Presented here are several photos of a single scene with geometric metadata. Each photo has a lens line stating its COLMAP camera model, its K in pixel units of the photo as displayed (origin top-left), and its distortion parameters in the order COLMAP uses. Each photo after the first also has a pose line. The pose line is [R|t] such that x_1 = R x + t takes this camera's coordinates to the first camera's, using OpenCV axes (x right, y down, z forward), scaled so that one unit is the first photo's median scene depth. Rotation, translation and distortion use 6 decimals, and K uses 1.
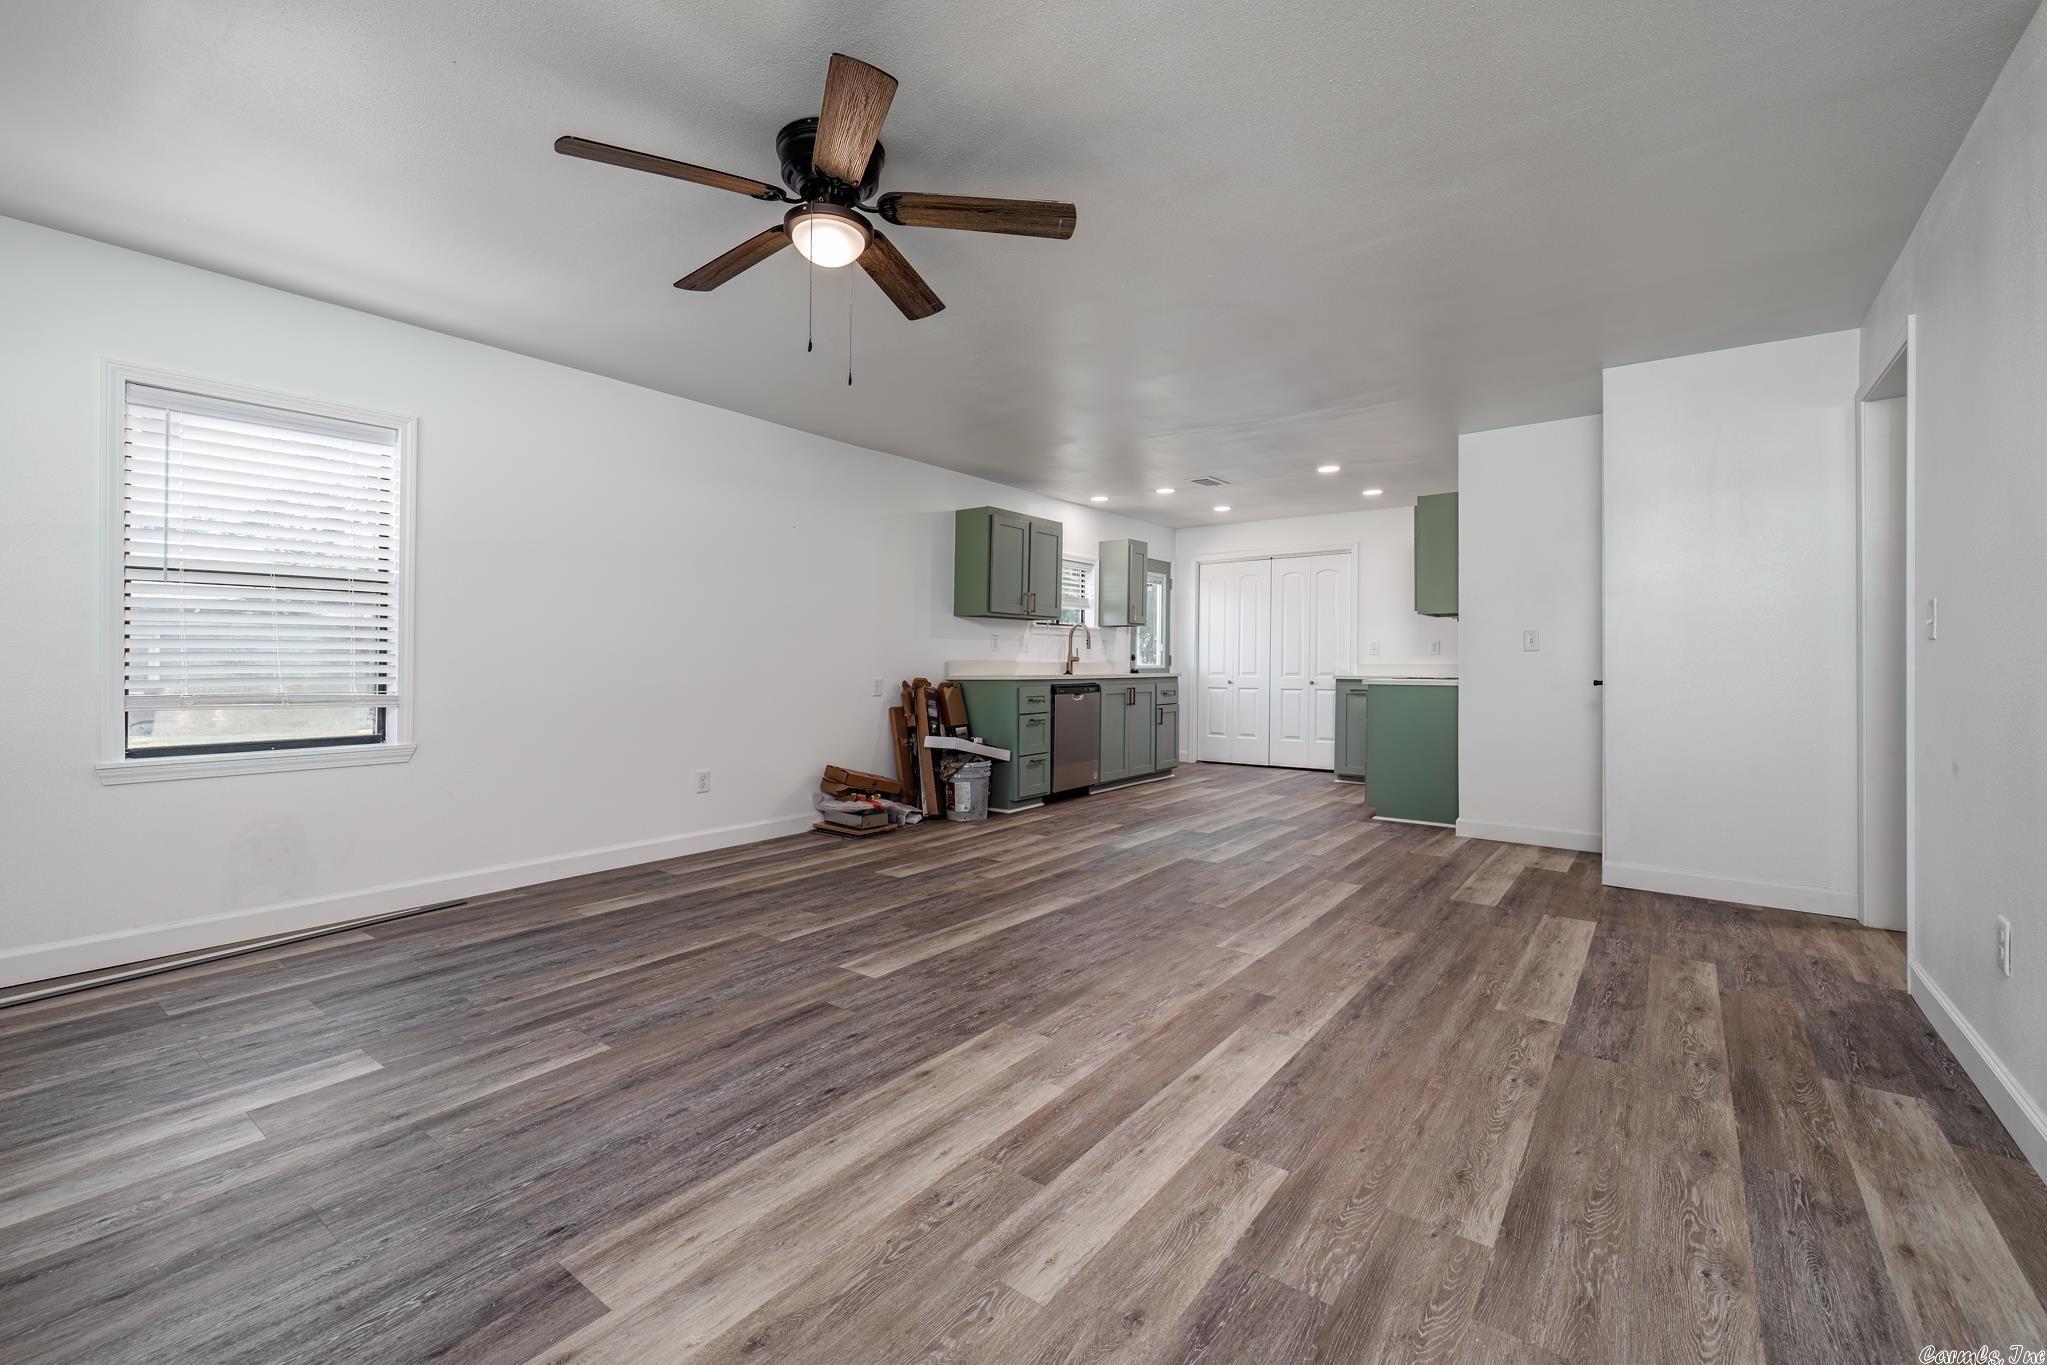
lens RADIAL K [[854.5, 0, 1024.9], [0, 854.5, 671.6], [0, 0, 1]] dist [0.001682, -0.000881]
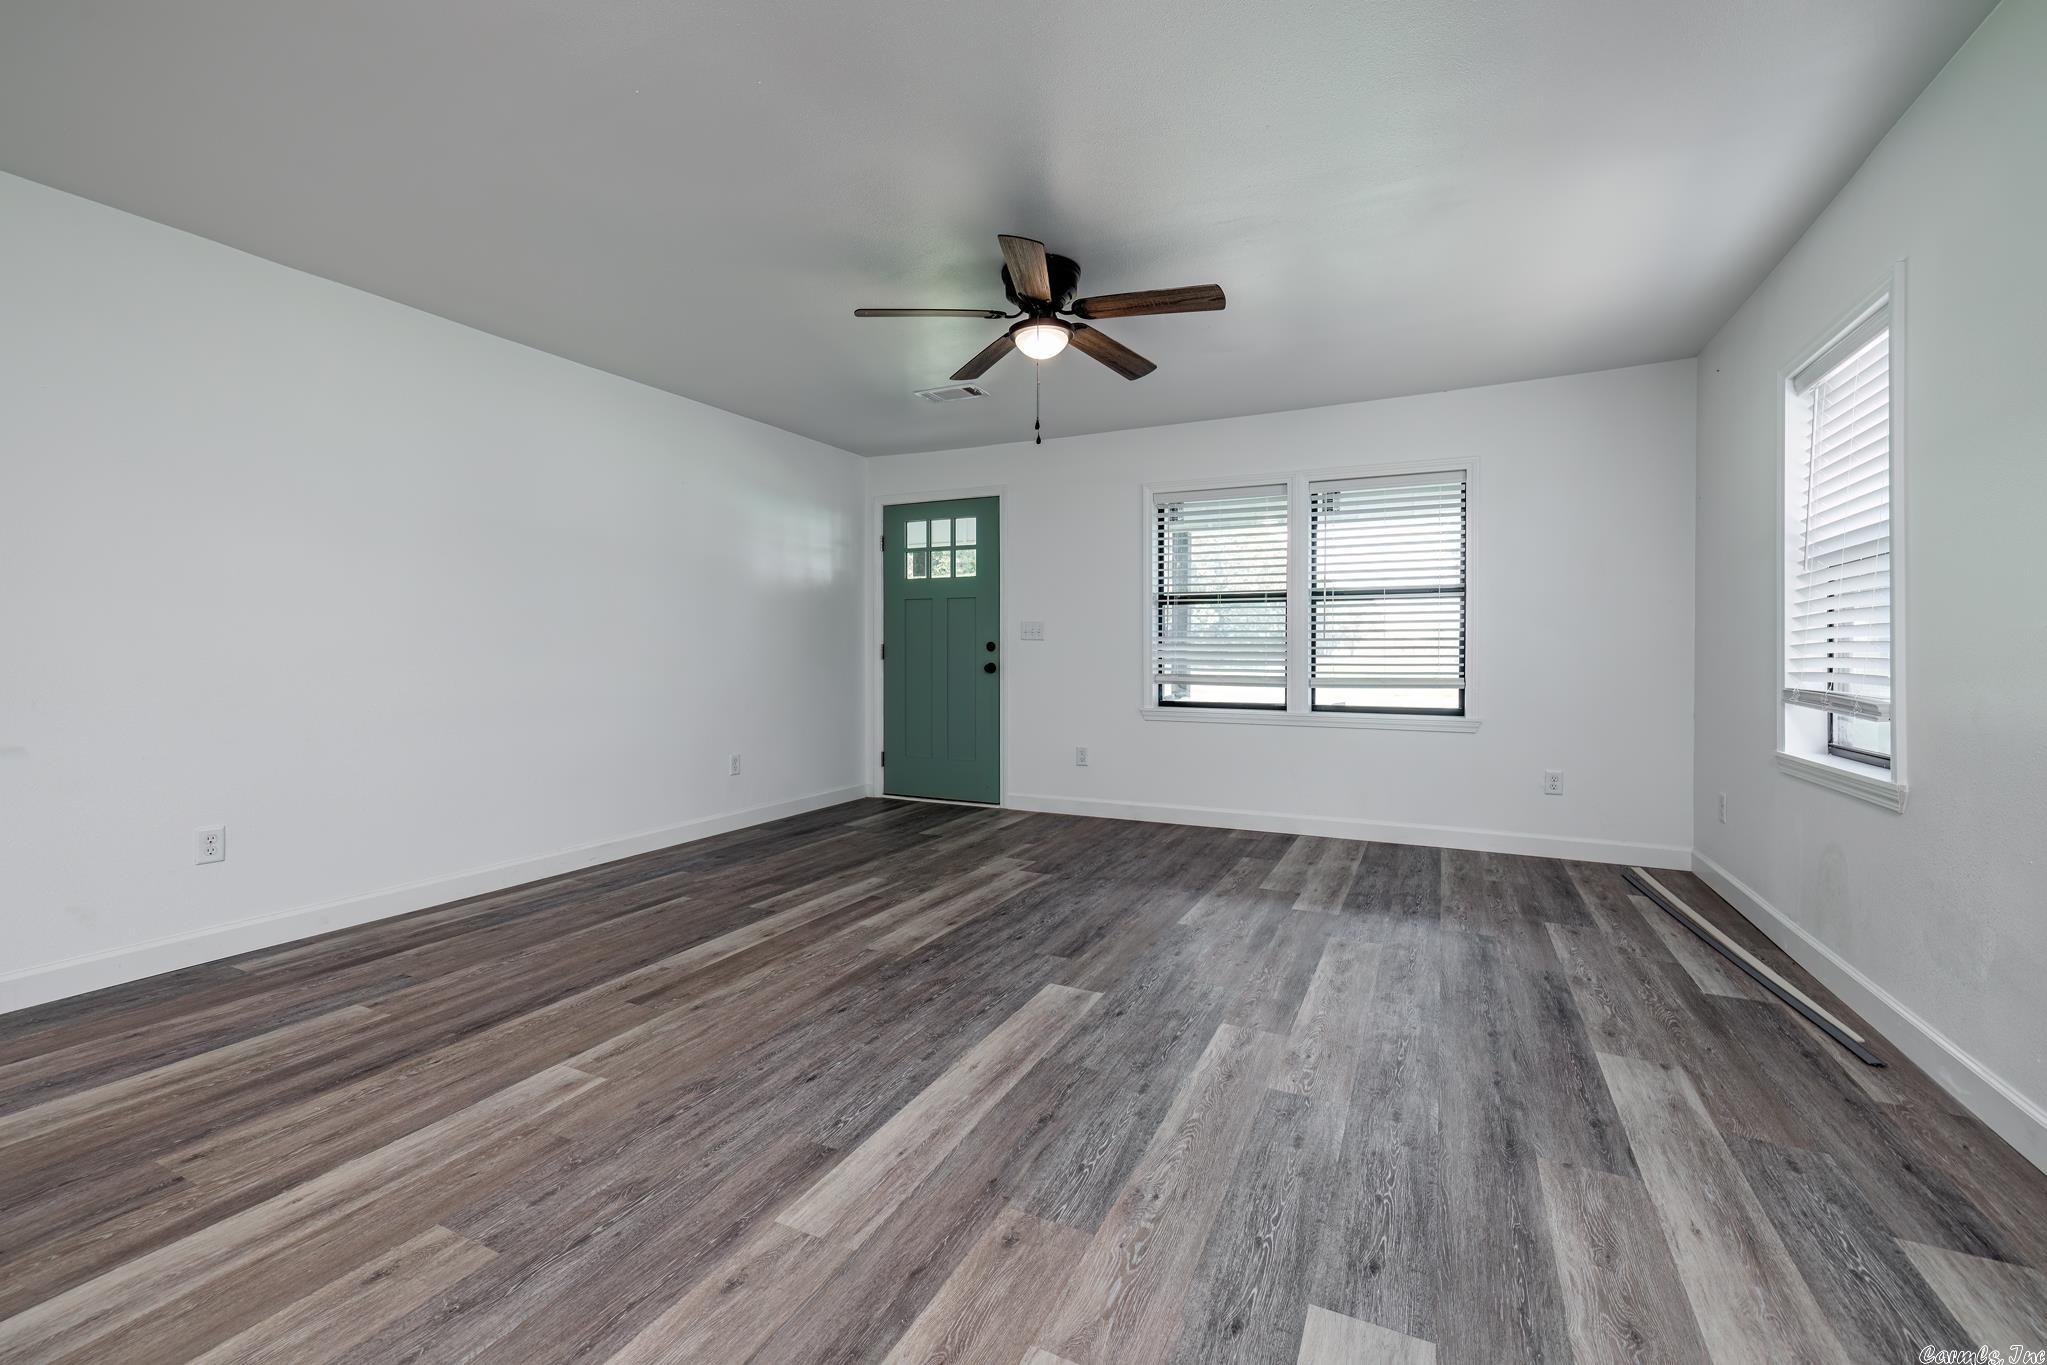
lens RADIAL K [[854.5, 0, 1010.8], [0, 854.5, 666.3], [0, 0, 1]] dist [0.001682, -0.000881]
pose [[-0.984254, 0.000542, -0.176758, 0.040110], [-0.003274, 0.999768, 0.021296, -0.017567], [0.176729, 0.021540, -0.984024, 2.144433]]
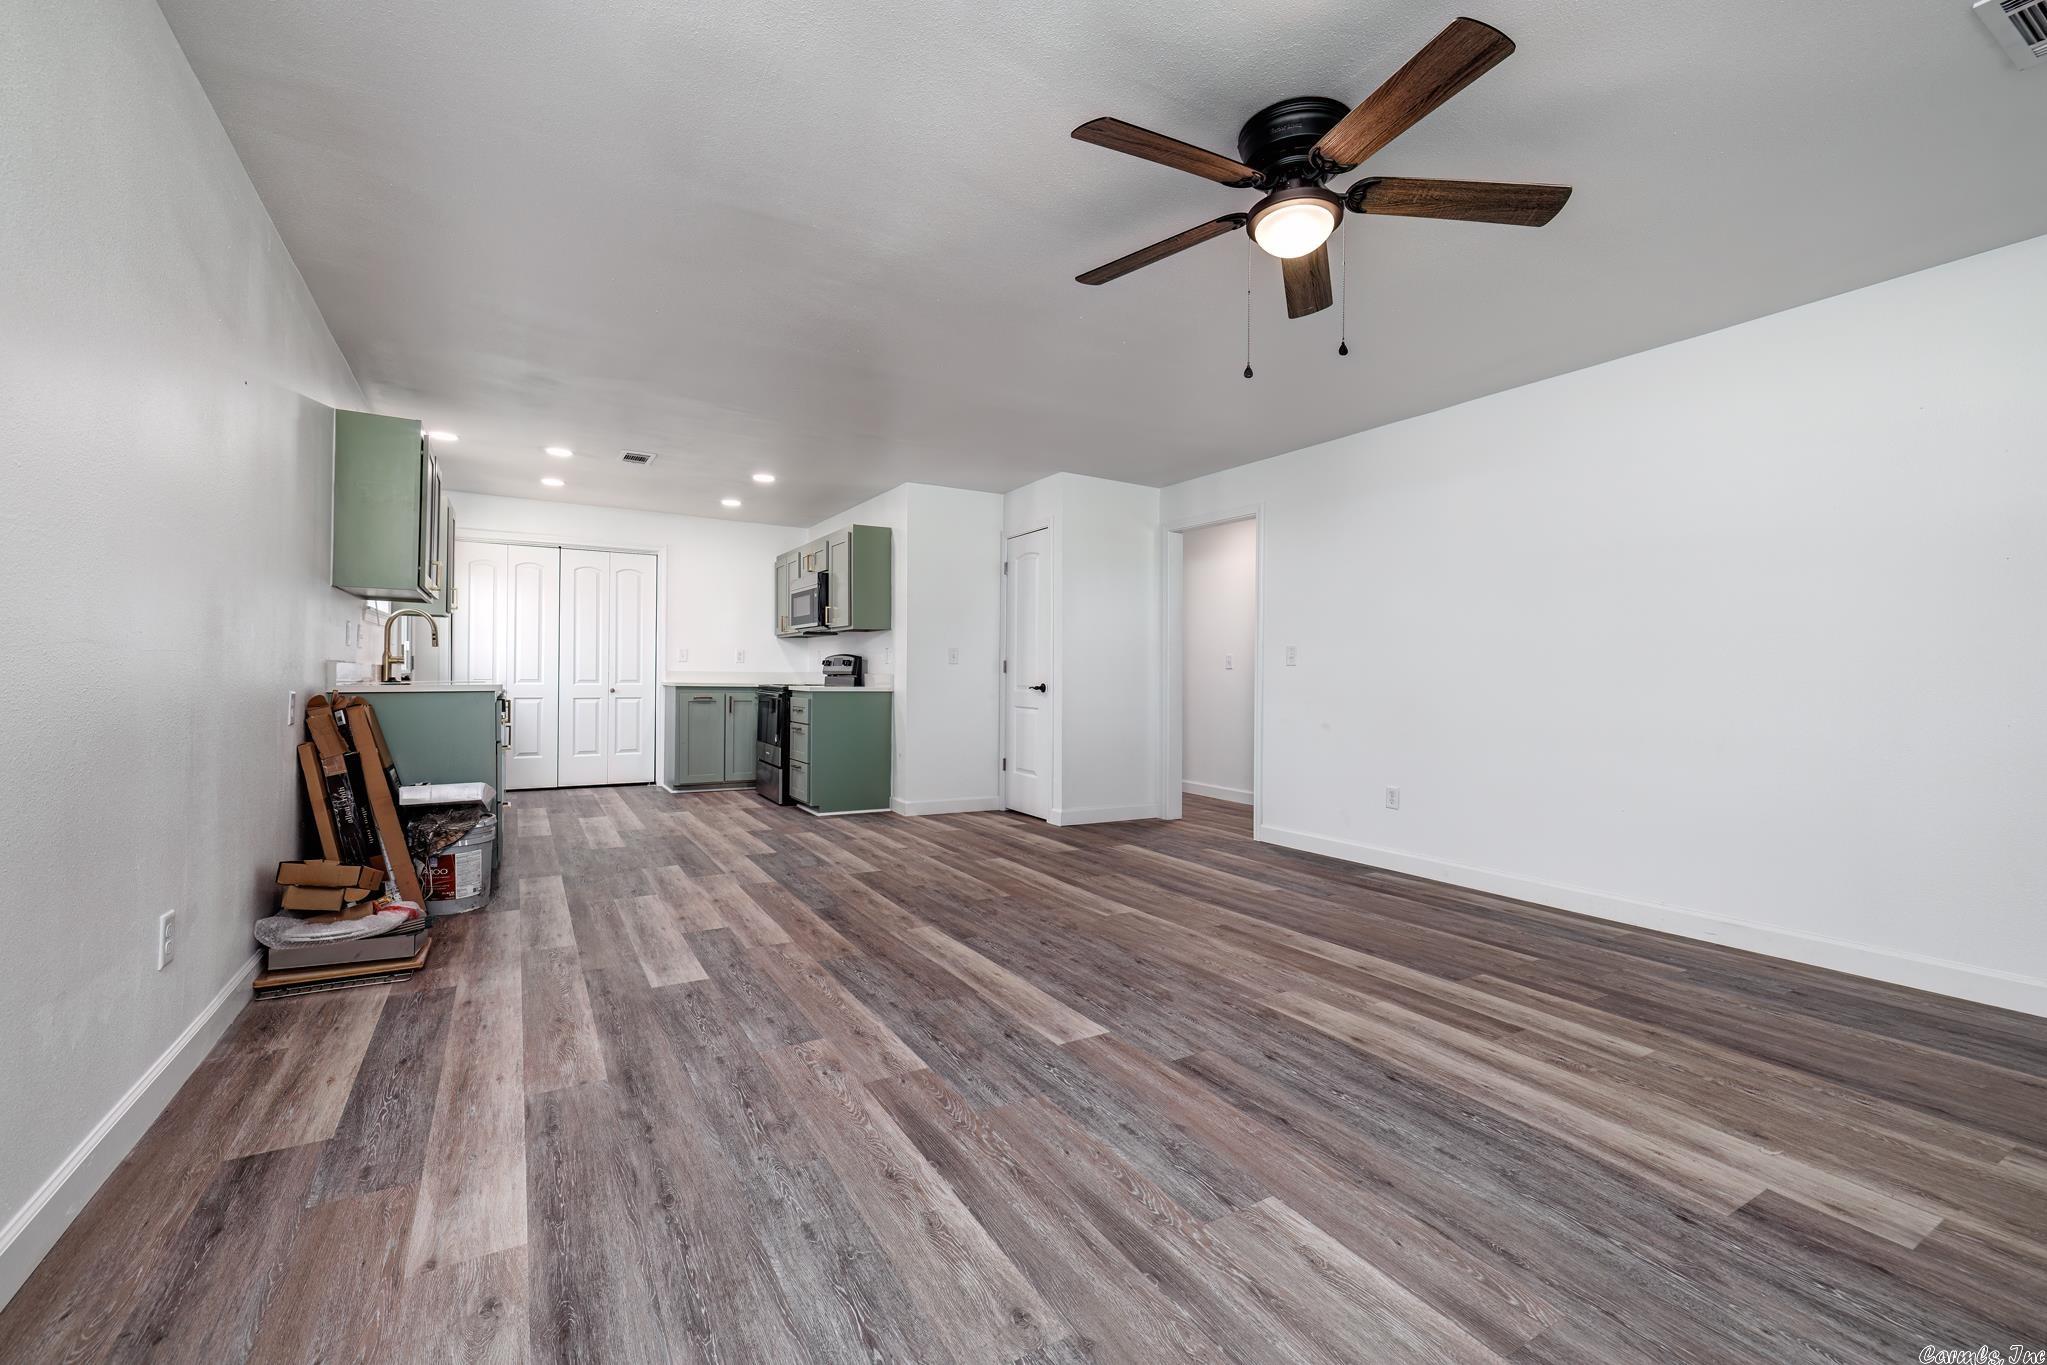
lens RADIAL K [[854.5, 0, 1014.7], [0, 854.5, 673.8], [0, 0, 1]] dist [0.001682, -0.000881]
pose [[0.385592, 0.006780, 0.922644, -1.136779], [-0.002150, 0.999977, -0.006450, -0.000675], [-0.922667, 0.000504, 0.385598, 0.840441]]
